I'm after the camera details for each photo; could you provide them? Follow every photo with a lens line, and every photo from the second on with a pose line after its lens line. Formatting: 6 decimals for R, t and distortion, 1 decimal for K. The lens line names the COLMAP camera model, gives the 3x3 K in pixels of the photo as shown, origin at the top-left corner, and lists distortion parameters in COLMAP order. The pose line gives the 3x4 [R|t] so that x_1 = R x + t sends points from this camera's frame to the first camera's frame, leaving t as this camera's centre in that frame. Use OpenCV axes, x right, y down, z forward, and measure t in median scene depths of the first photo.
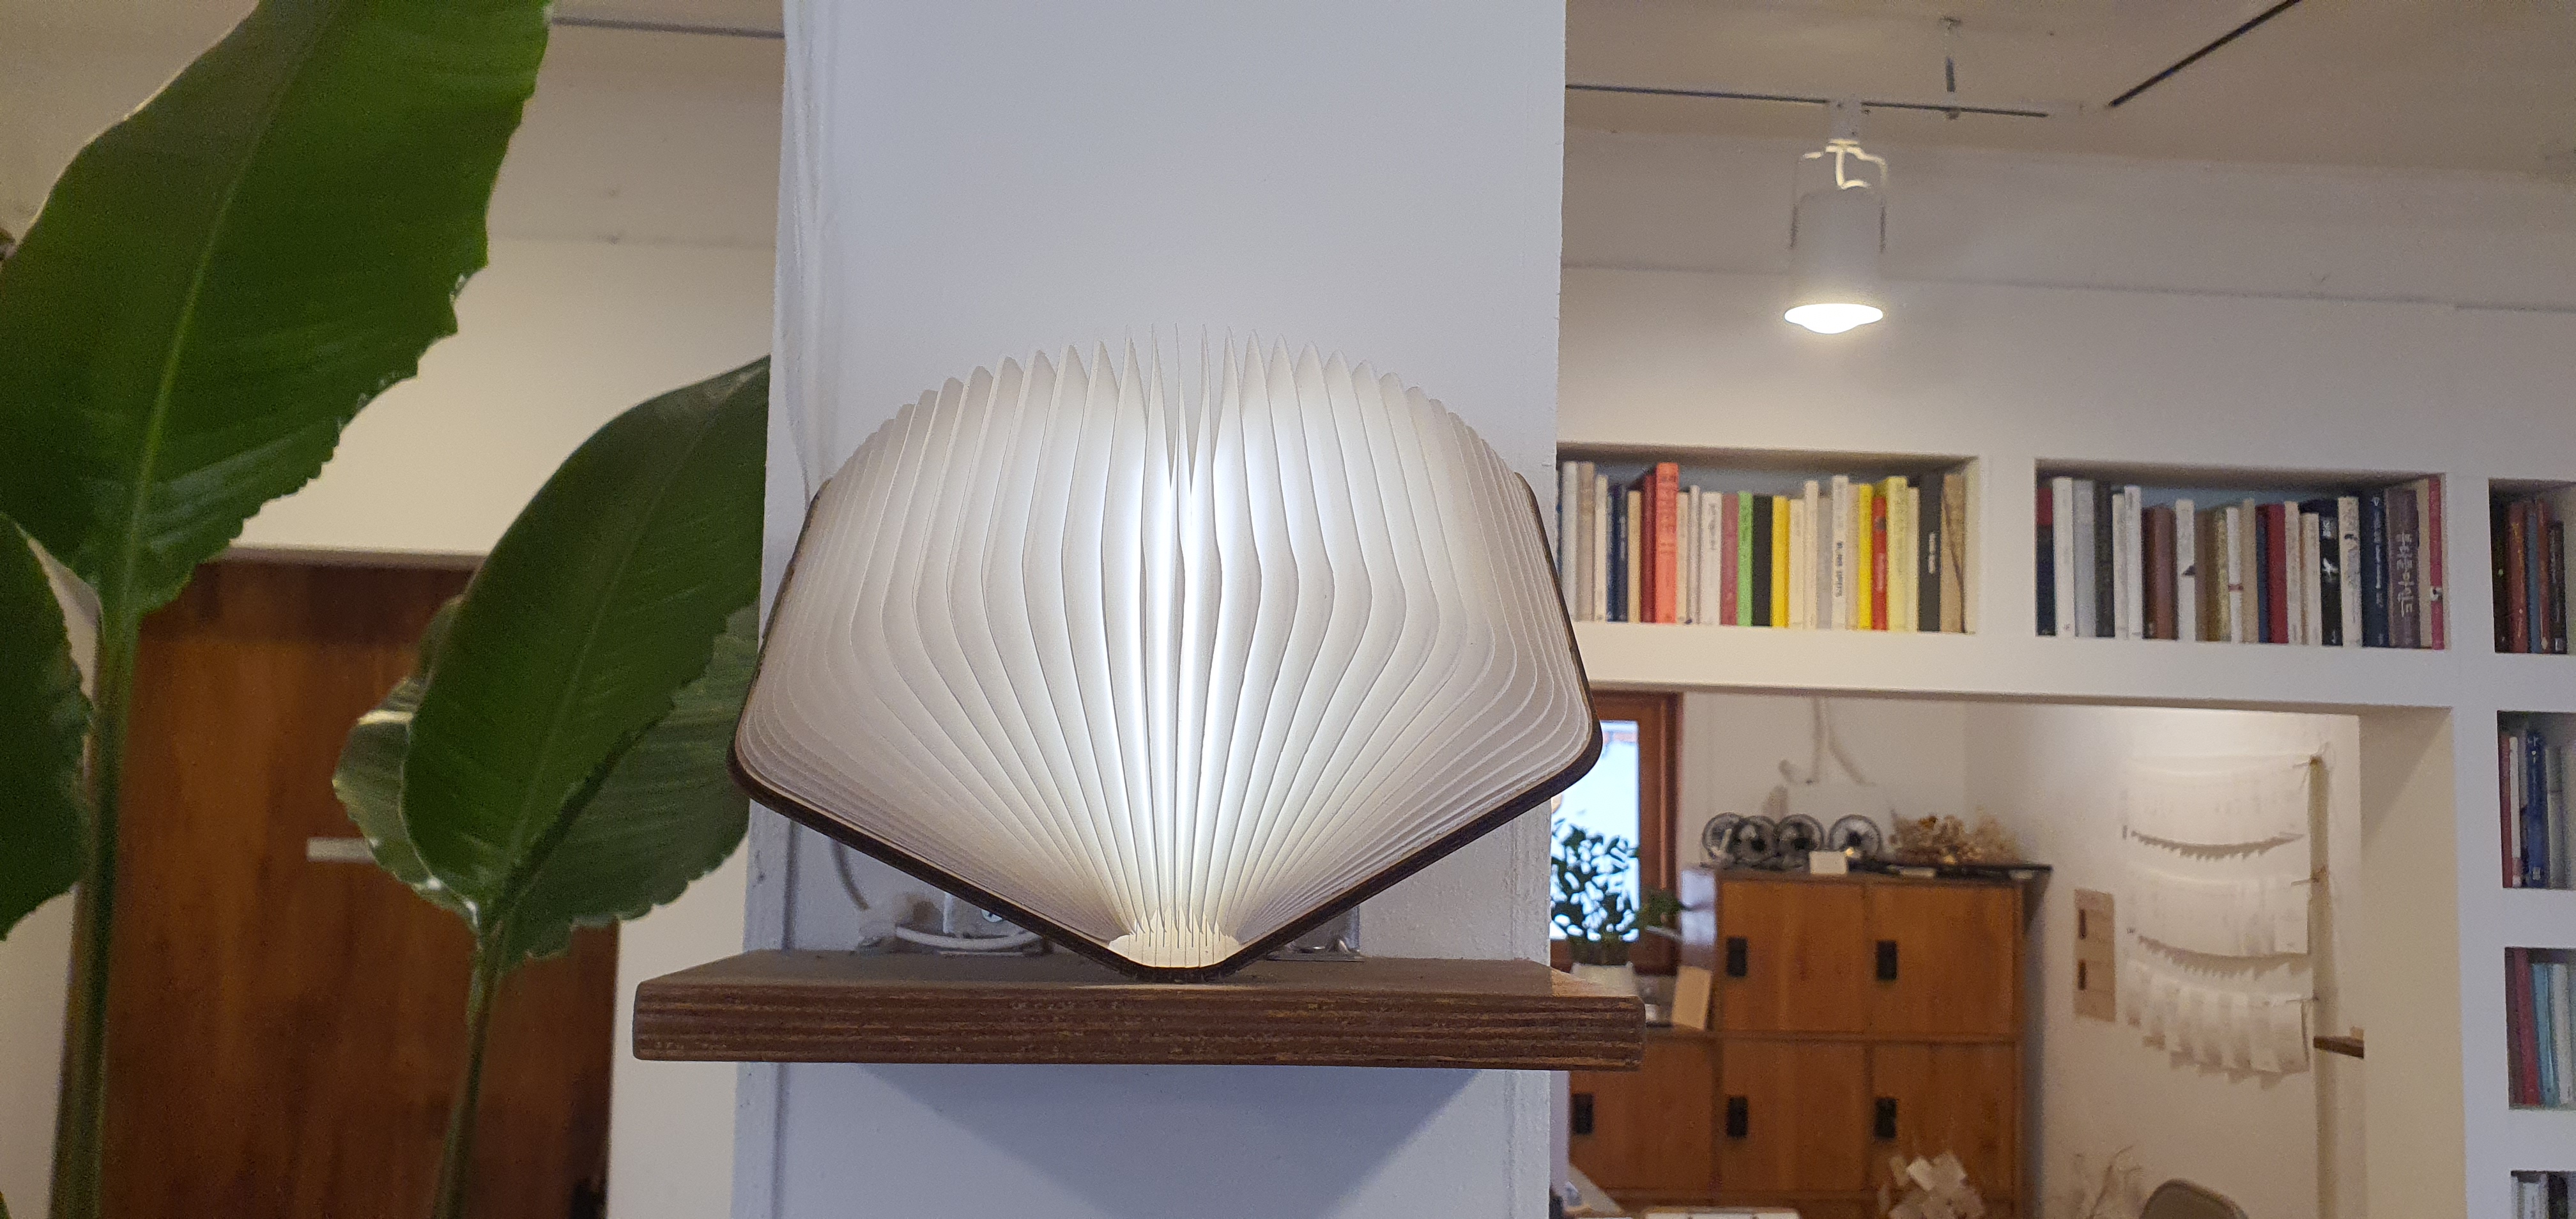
lens RADIAL K [[2030.4, 0, 1284.4], [0, 2030.4, 591.5], [0, 0, 1]] dist [0.017294, 0.013662]
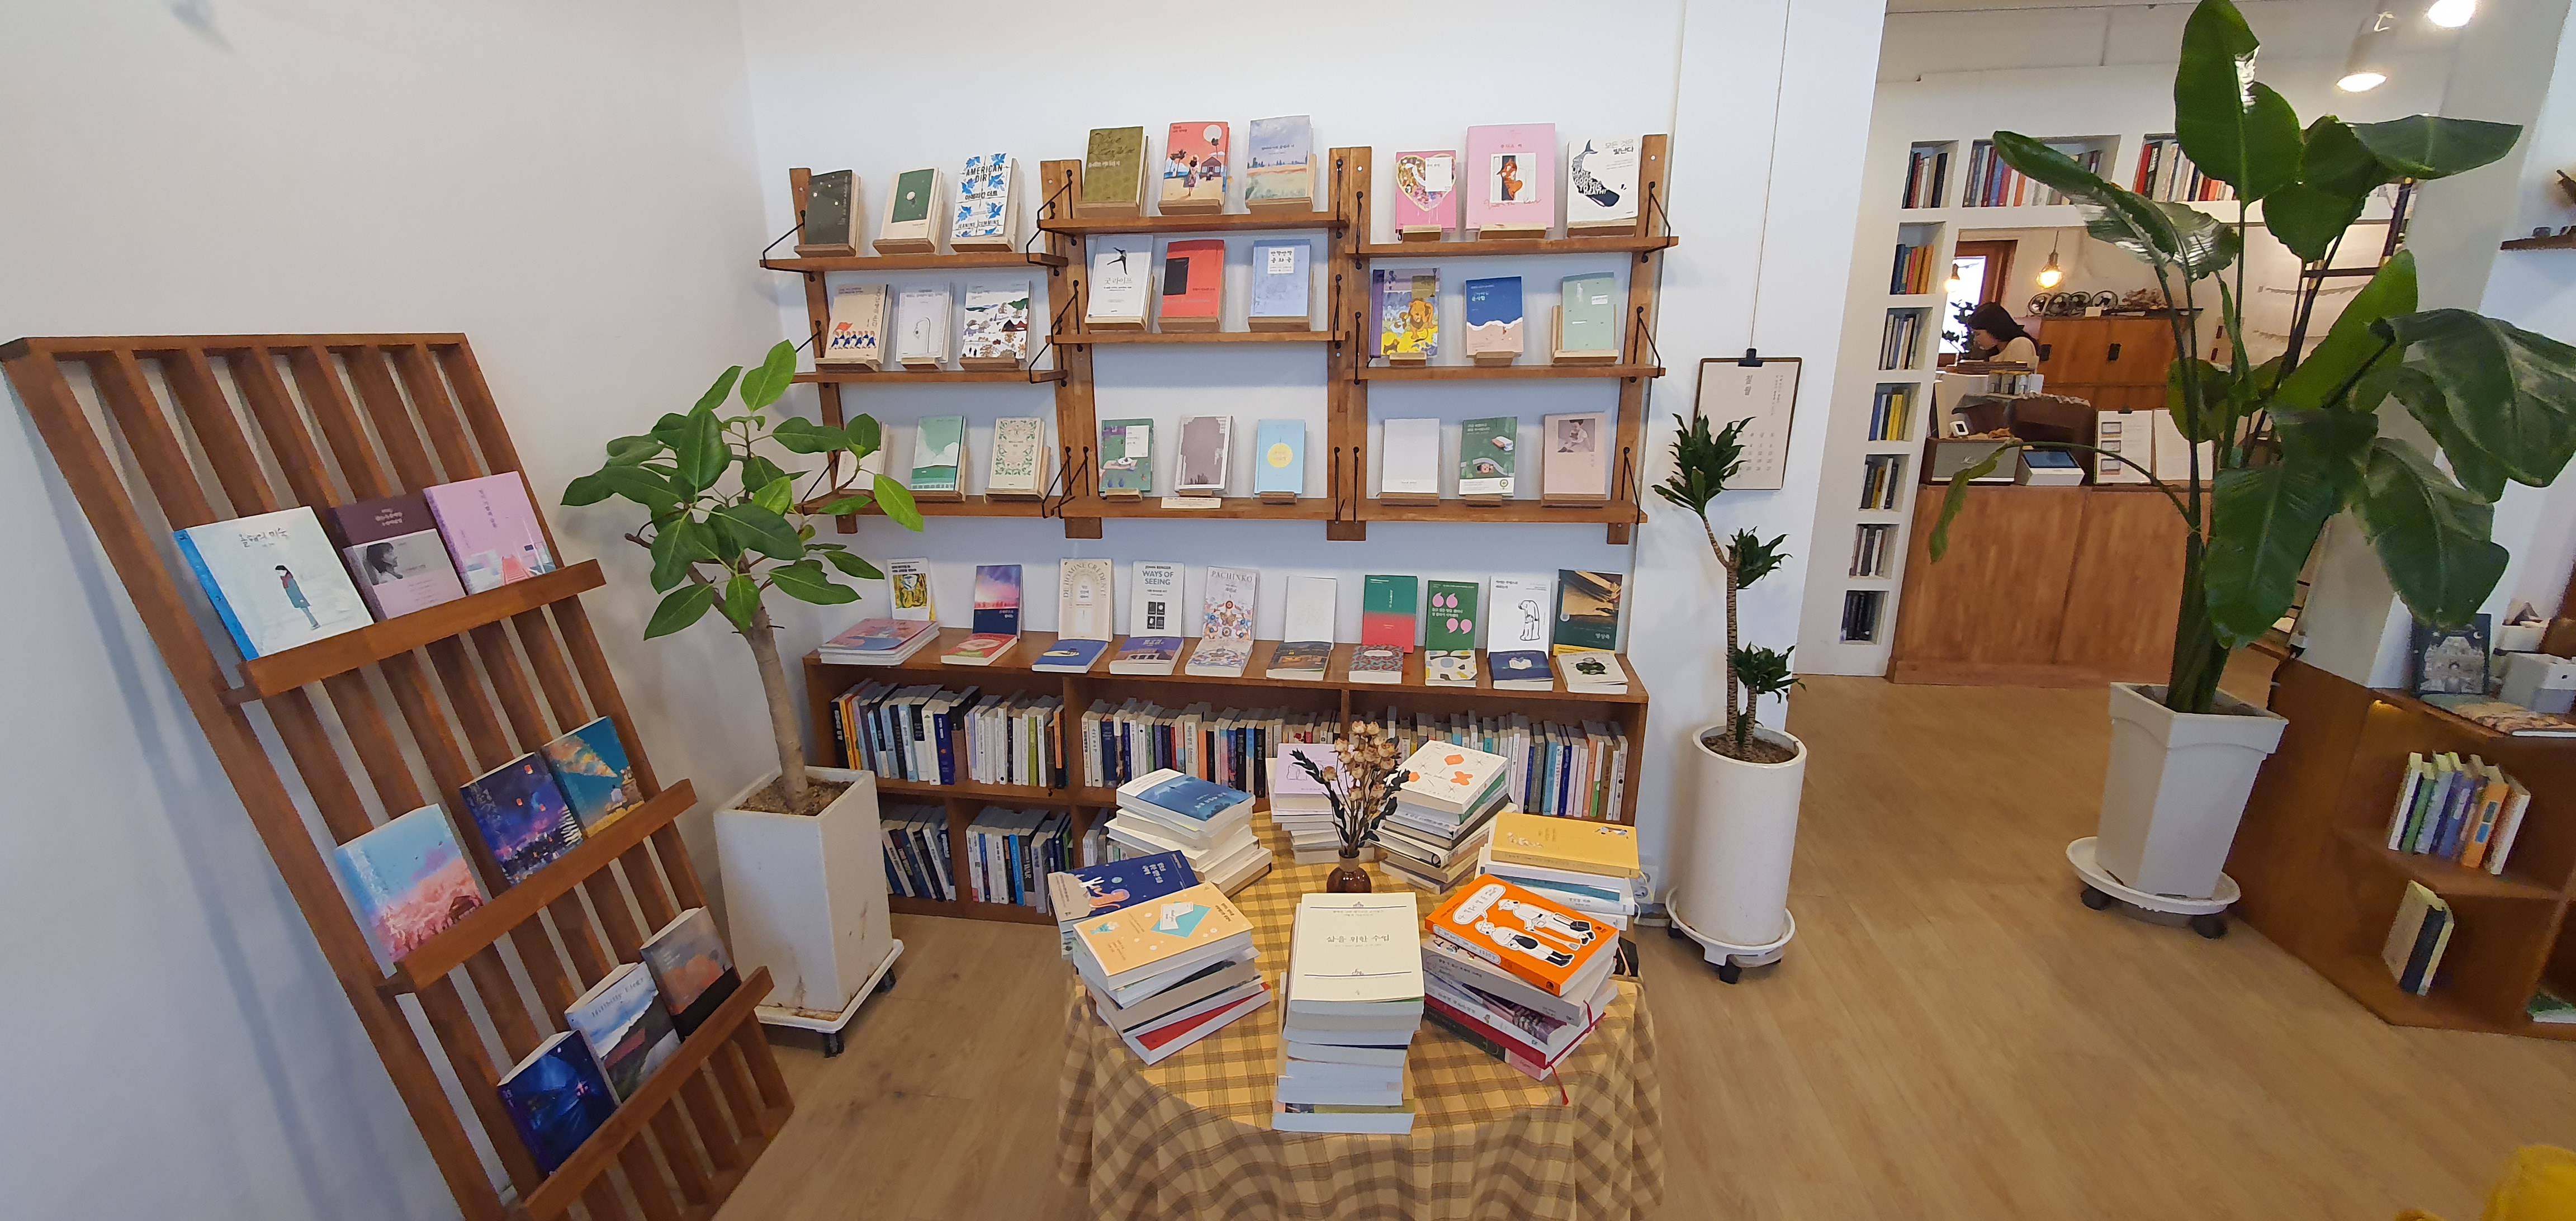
lens RADIAL K [[1027.3, 0, 1269.1], [0, 1027.3, 628.2], [0, 0, 1]] dist [-0.002353, -0.000159]
pose [[0.978702, 0.014670, -0.204760, -0.778605], [0.061801, 0.930116, 0.362029, -0.028220], [0.195762, -0.366973, 0.909400, -0.756741]]
